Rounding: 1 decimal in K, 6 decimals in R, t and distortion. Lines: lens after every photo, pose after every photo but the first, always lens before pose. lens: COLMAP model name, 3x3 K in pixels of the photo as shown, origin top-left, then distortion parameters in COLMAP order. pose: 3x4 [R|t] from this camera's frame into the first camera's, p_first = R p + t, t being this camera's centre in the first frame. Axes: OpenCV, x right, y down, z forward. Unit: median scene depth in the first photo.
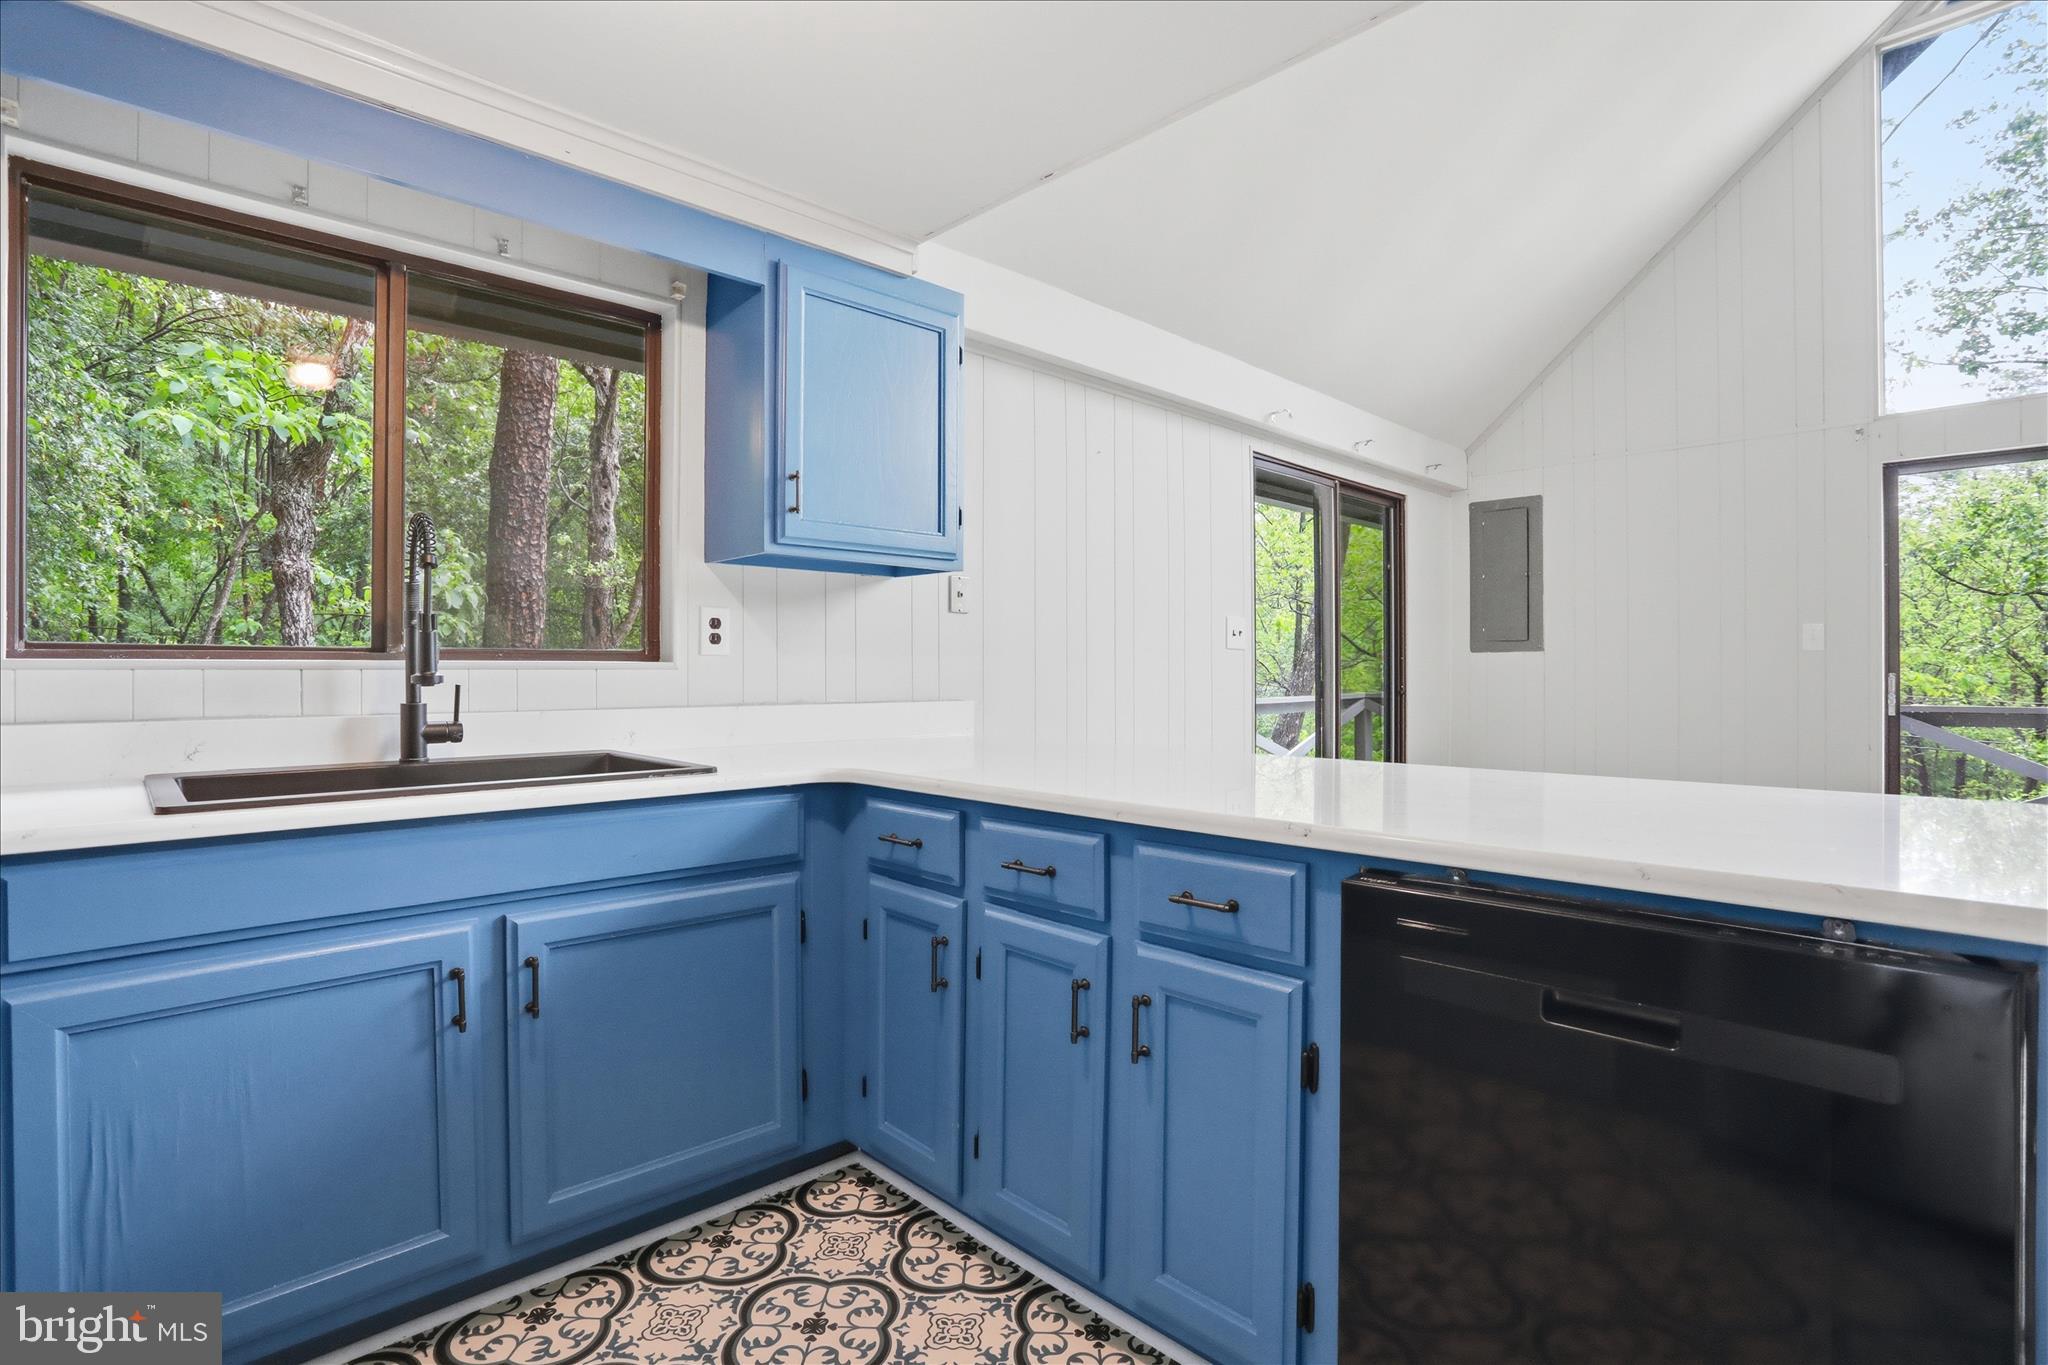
lens RADIAL K [[1015.1, 0, 1016.8], [0, 1015.1, 693.0], [0, 0, 1]] dist [-0.030974, 0.000918]
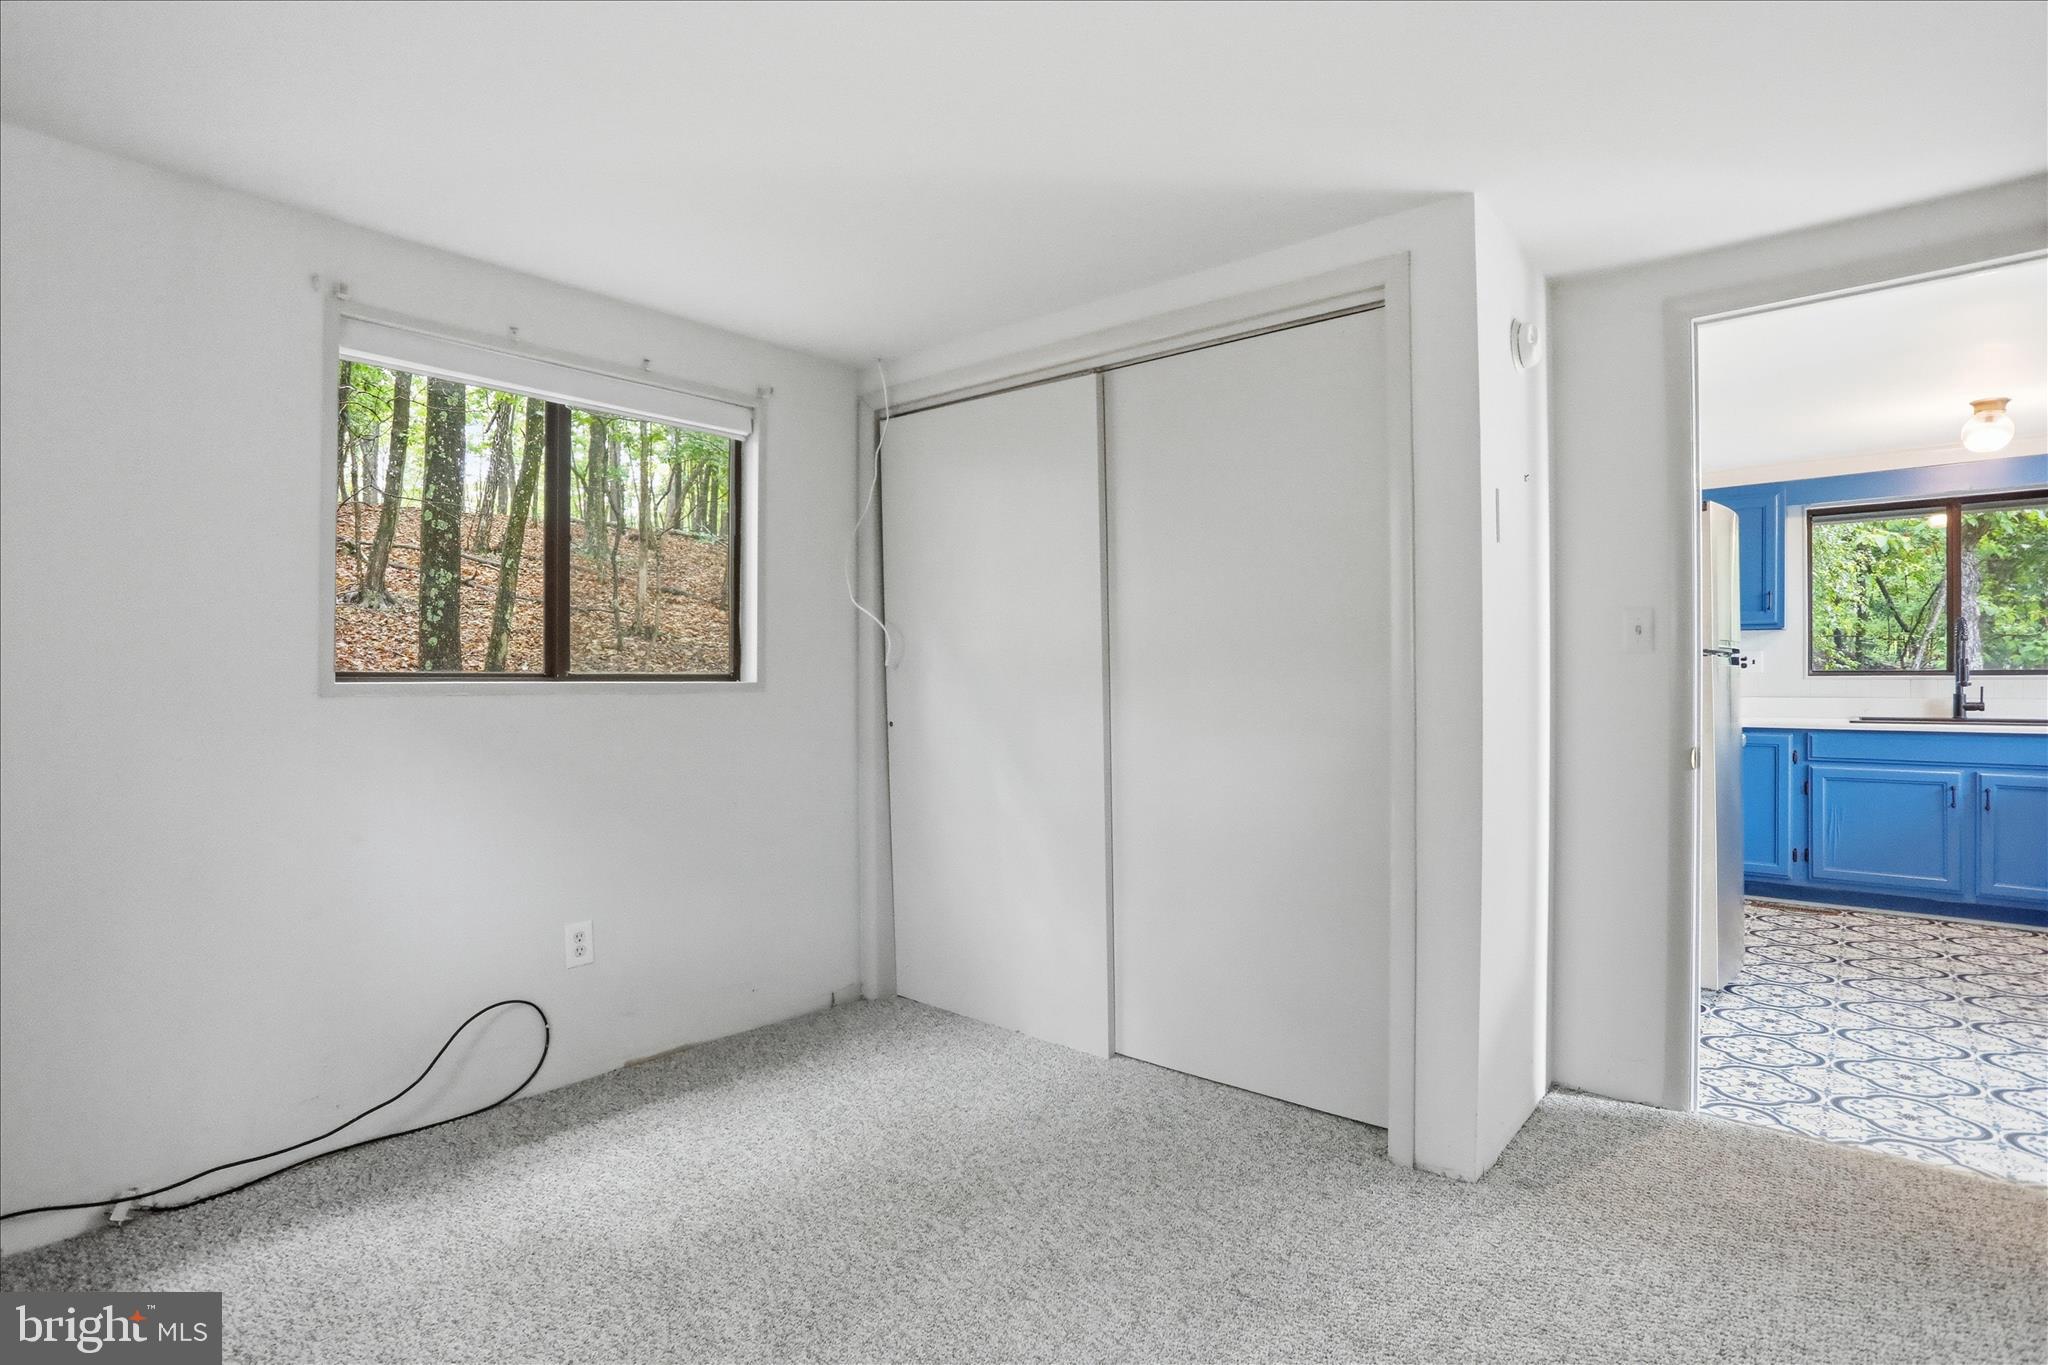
lens RADIAL K [[1015.1, 0, 1015.8], [0, 1015.1, 692.7], [0, 0, 1]] dist [-0.030974, 0.000918]
pose [[0.129907, 0.007553, -0.991497, 1.474871], [-0.007326, 0.999951, 0.006657, 0.008290], [0.991499, 0.006399, 0.129956, -1.578035]]
